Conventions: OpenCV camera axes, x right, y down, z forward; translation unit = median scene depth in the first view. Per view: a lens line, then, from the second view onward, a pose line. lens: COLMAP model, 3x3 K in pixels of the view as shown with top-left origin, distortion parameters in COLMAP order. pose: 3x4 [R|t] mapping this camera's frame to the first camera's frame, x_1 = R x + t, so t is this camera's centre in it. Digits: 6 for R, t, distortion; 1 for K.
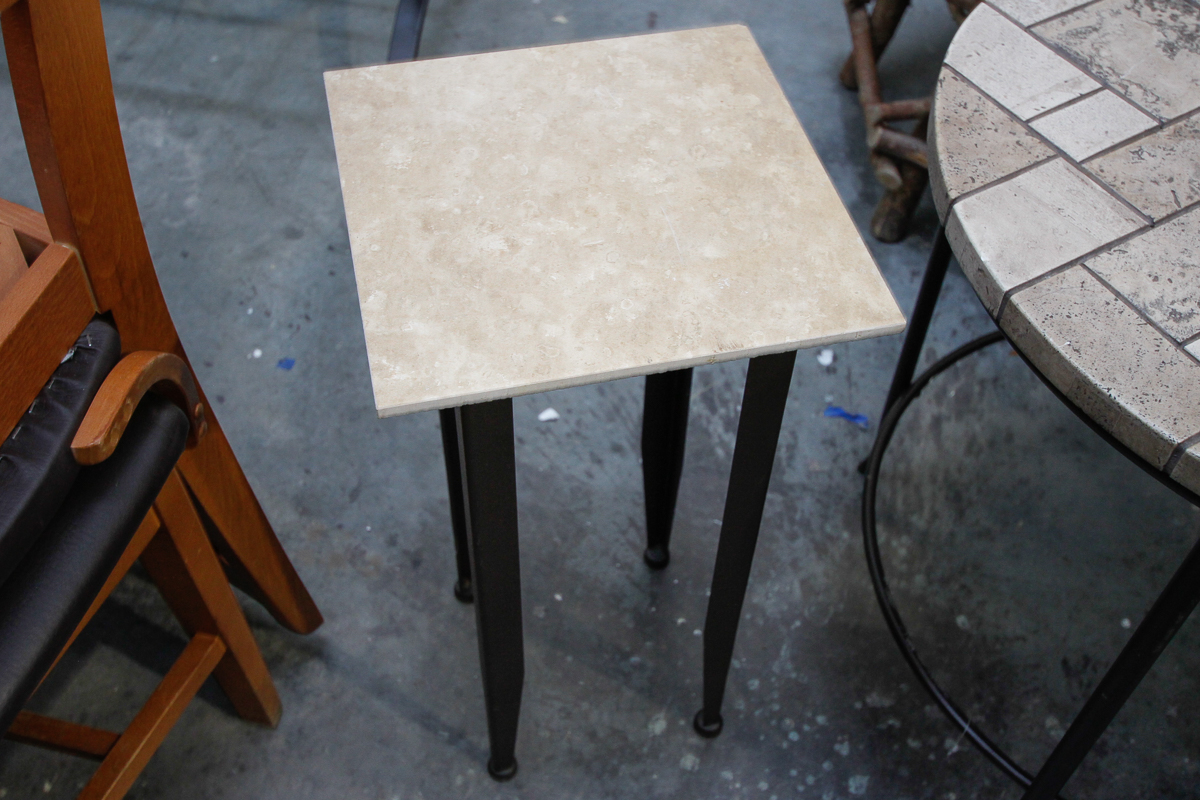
lens RADIAL K [[1241.8, 0, 601.2], [0, 1241.8, 370.7], [0, 0, 1]] dist [-0.003070, 0.001079]
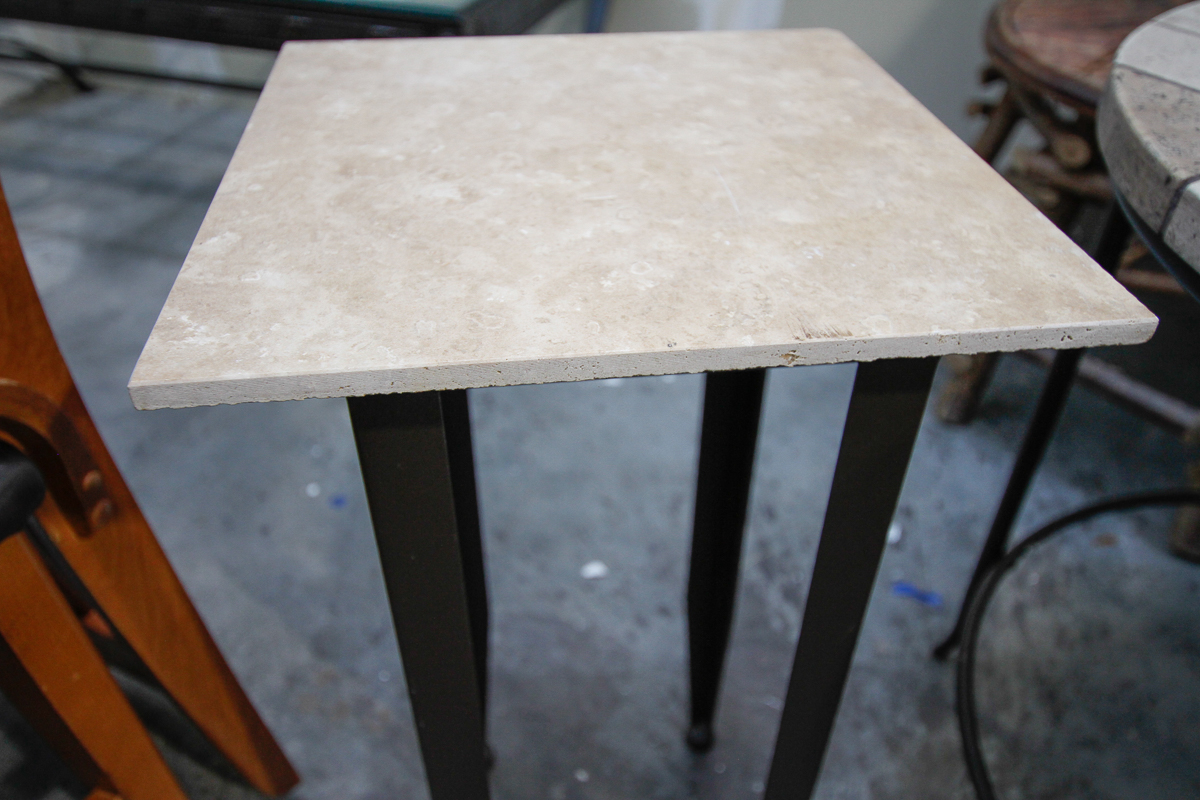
lens RADIAL K [[931.7, 0, 600.0], [0, 931.7, 400.0], [0, 0, 1]] dist [0.002210, 0.005769]
pose [[0.994209, 0.053381, -0.093268, 0.040768], [-0.070223, 0.979684, -0.187850, 0.079166], [0.081346, 0.193312, 0.977759, 0.534463]]
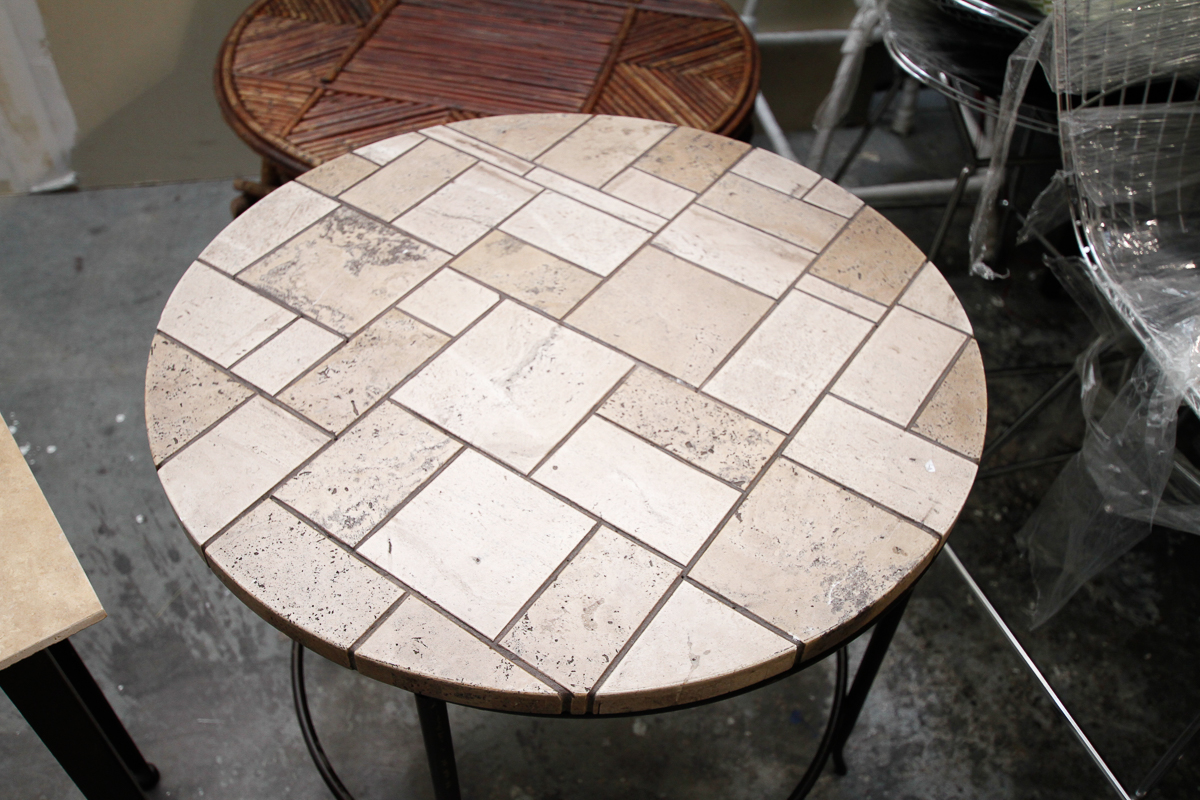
lens RADIAL K [[1032.4, 0, 601.1], [0, 1032.4, 401.3], [0, 0, 1]] dist [0.001893, 0.002333]
pose [[0.907811, -0.282128, 0.310295, 0.370930], [0.296850, 0.954924, -0.000235, -0.074783], [-0.296241, 0.092325, 0.950640, 0.003188]]
